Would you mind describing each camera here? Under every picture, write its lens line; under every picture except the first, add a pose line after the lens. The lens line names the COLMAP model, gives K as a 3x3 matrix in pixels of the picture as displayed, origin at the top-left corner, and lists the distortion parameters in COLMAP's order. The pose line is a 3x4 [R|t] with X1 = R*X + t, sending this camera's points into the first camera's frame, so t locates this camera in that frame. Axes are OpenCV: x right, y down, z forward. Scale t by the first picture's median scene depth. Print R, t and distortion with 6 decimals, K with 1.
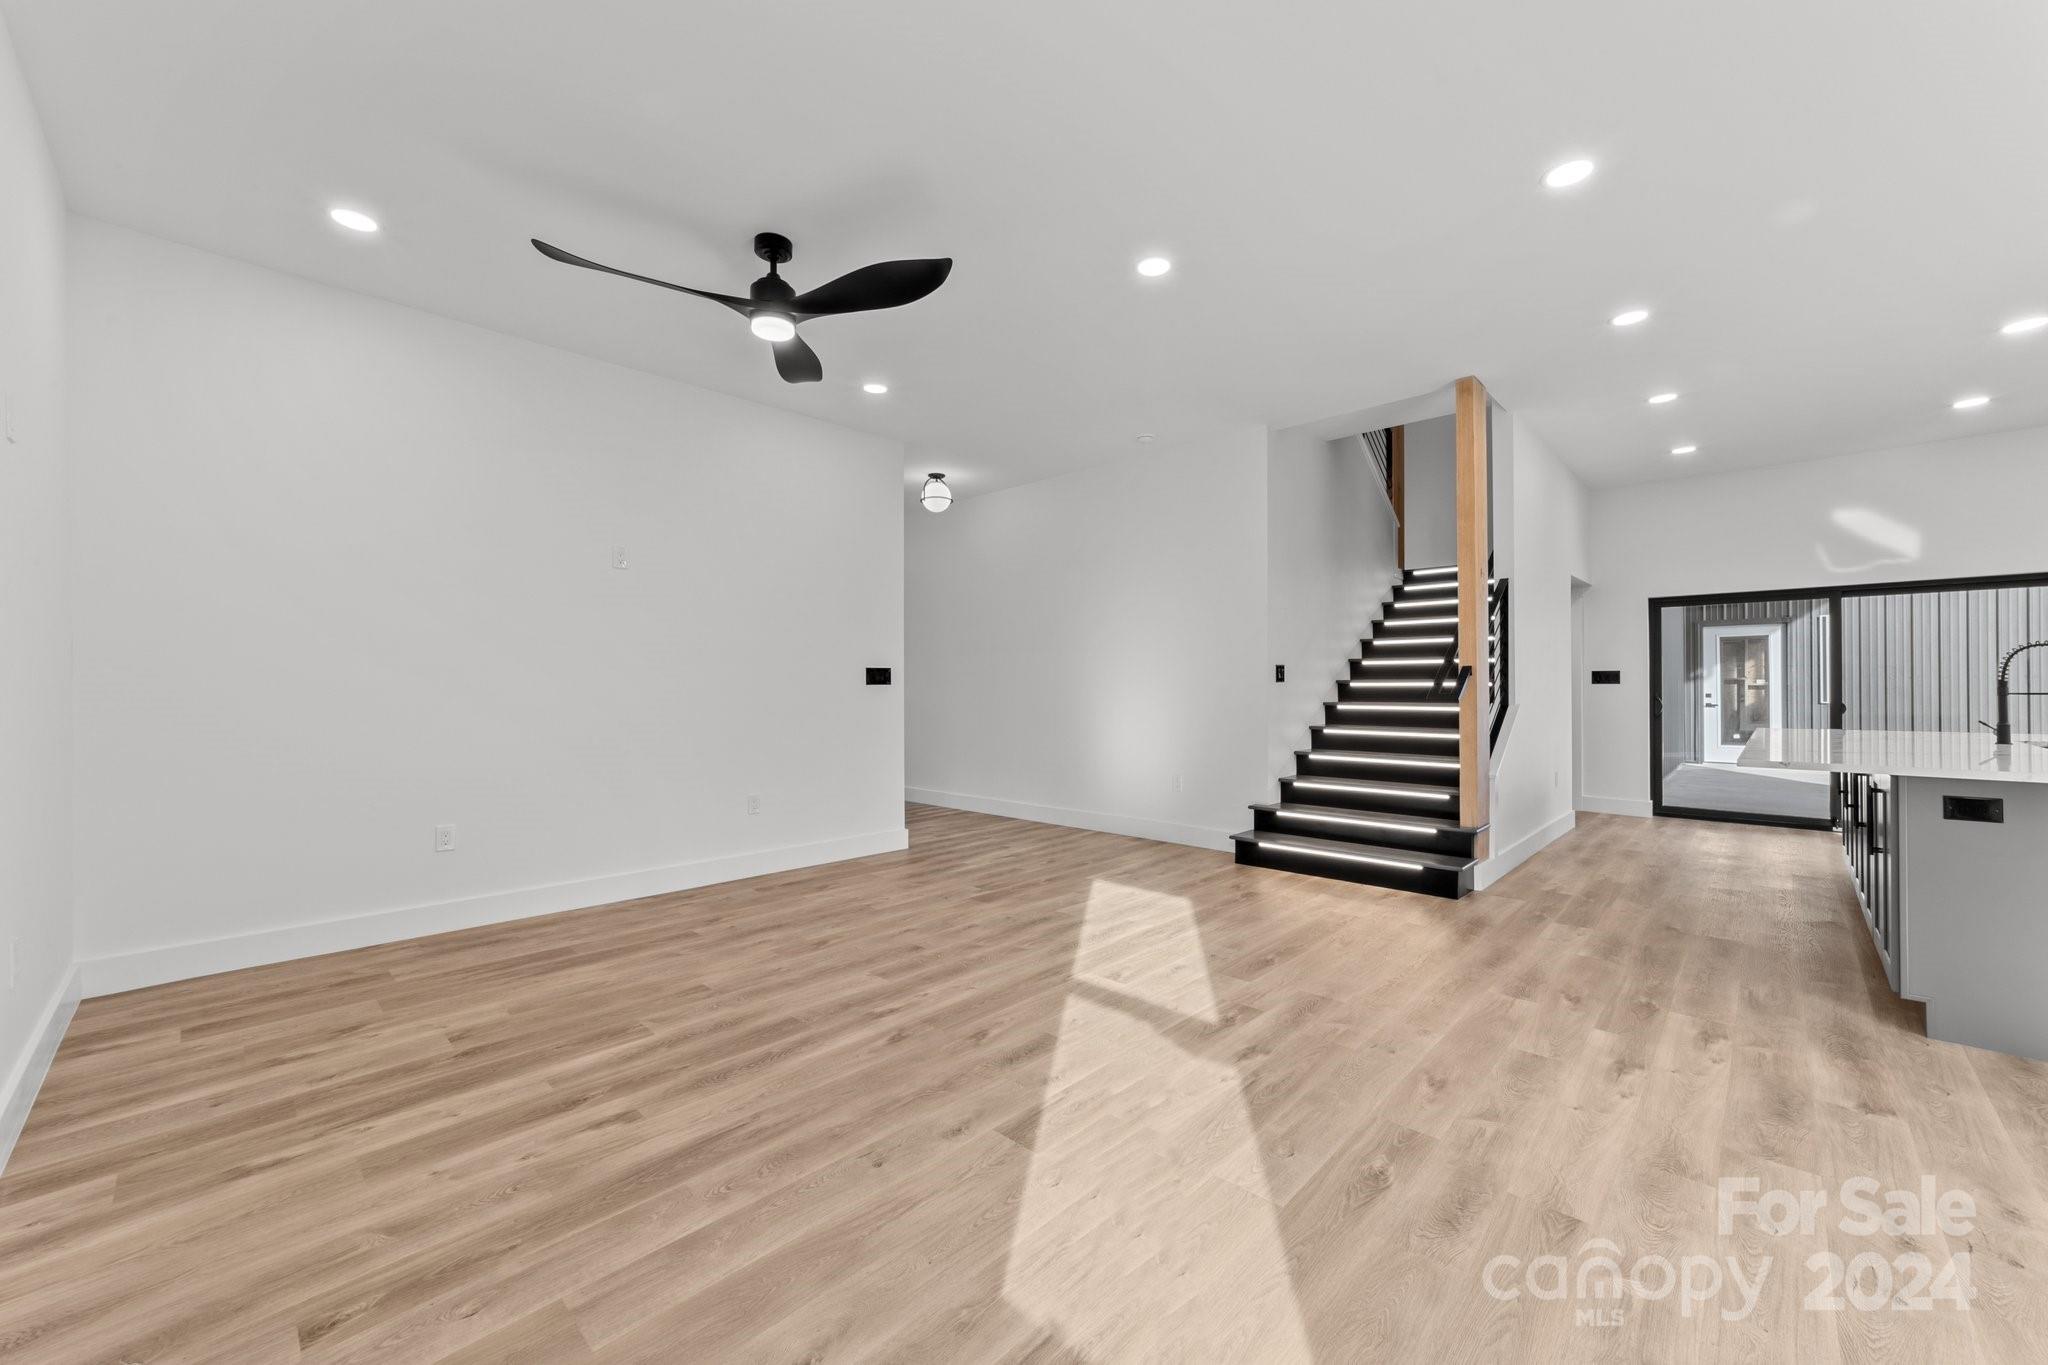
lens RADIAL K [[784.7, 0, 1022.7], [0, 784.7, 685.2], [0, 0, 1]] dist [0.002909, 0.000304]
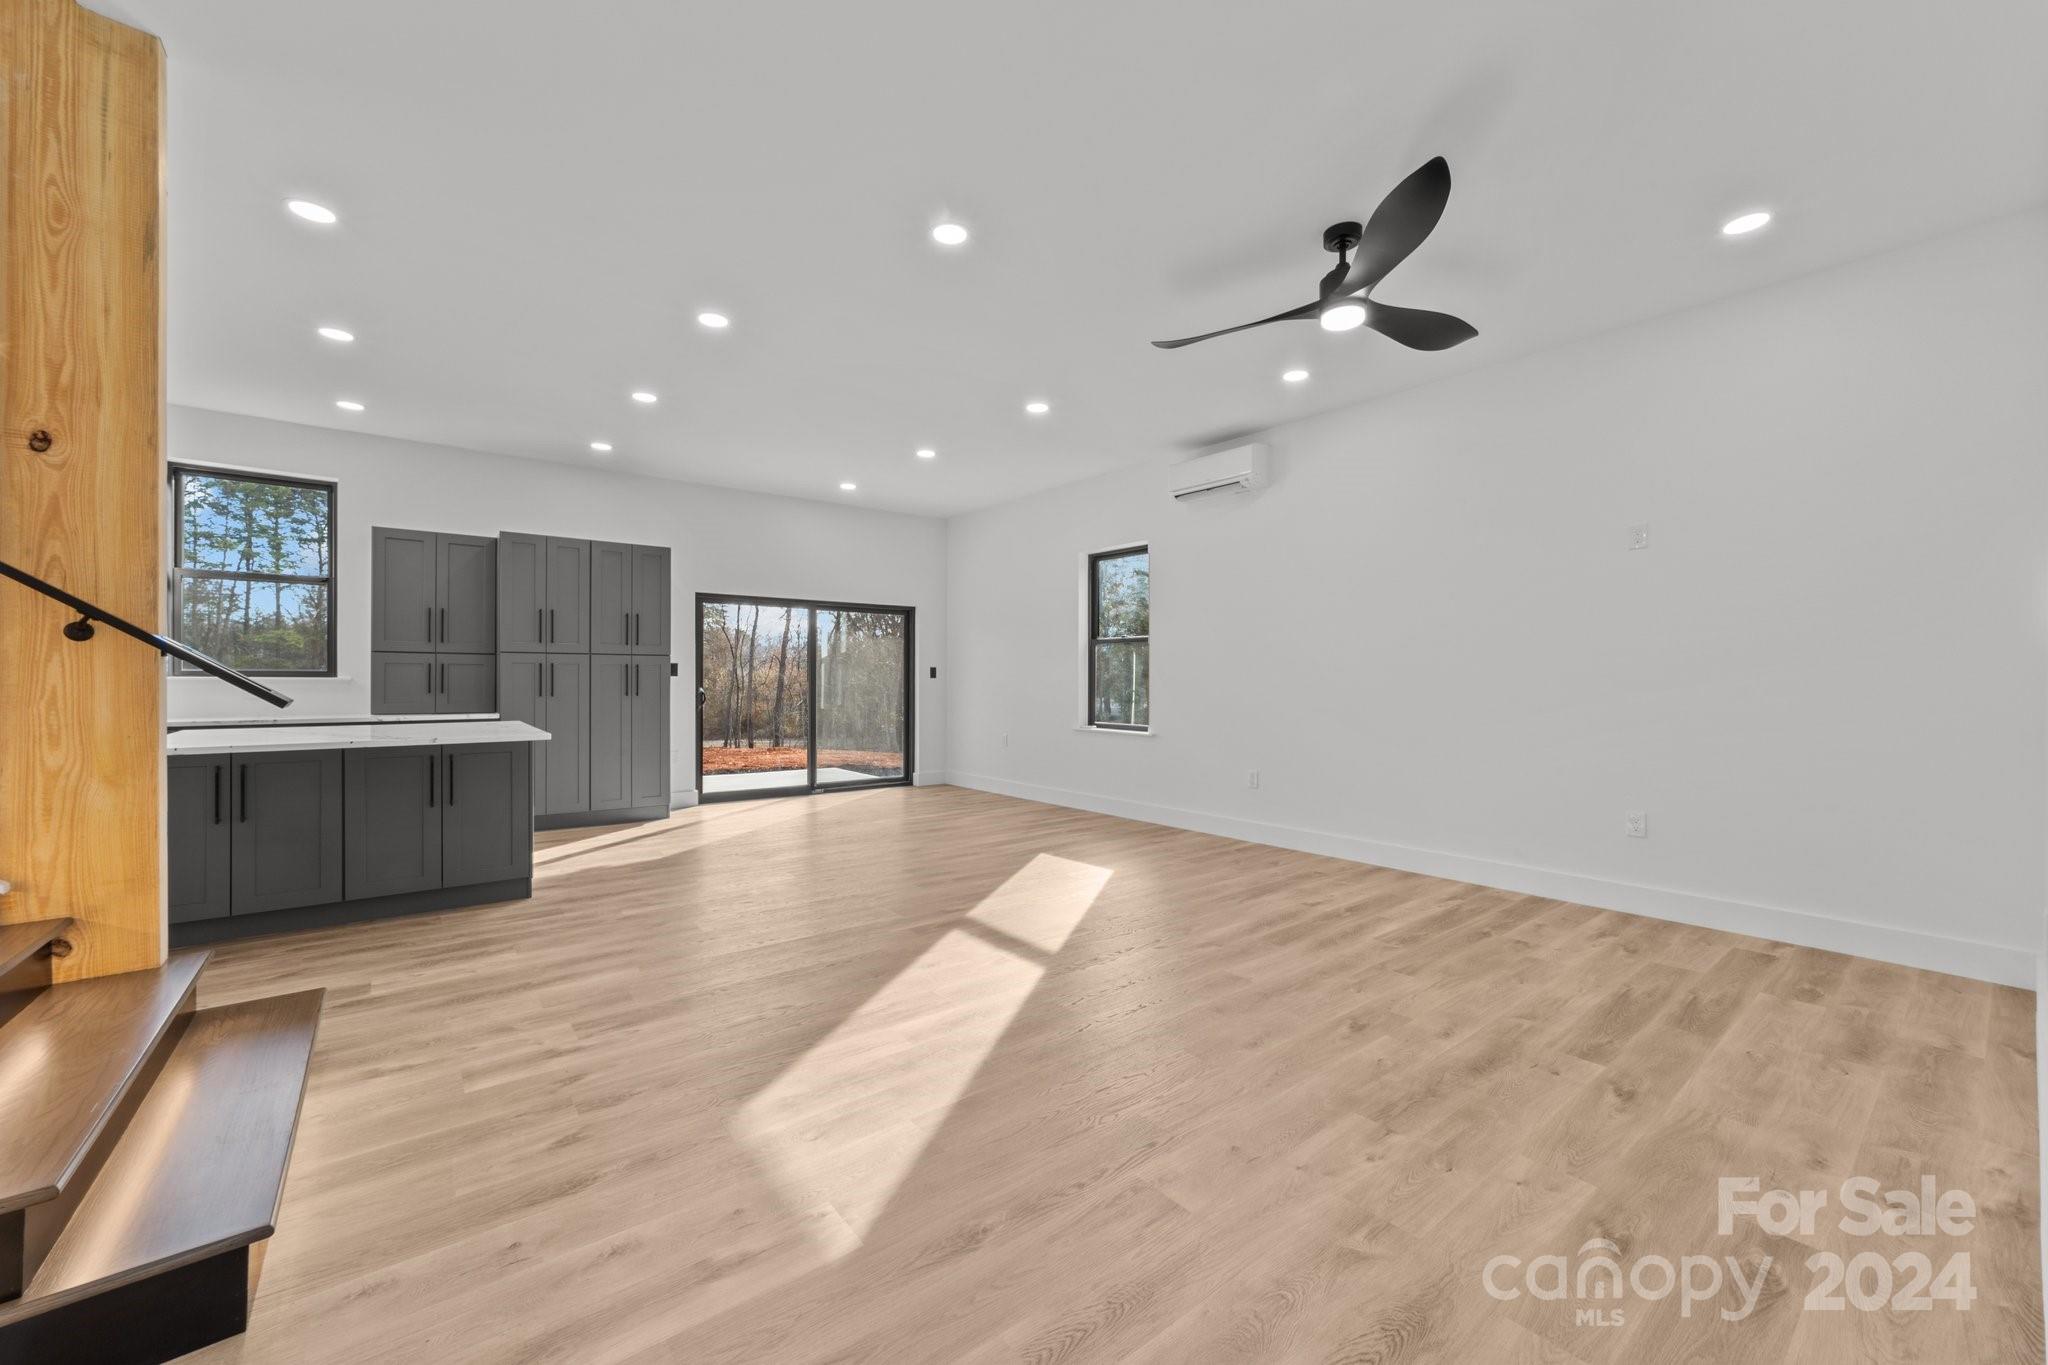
lens RADIAL K [[784.7, 0, 1026.2], [0, 784.7, 678.7], [0, 0, 1]] dist [0.002909, 0.000304]
pose [[-0.990720, -0.000236, 0.135917, -0.057859], [-0.000438, 0.999999, -0.001454, 0.003283], [-0.135916, -0.001500, -0.990719, 2.109586]]
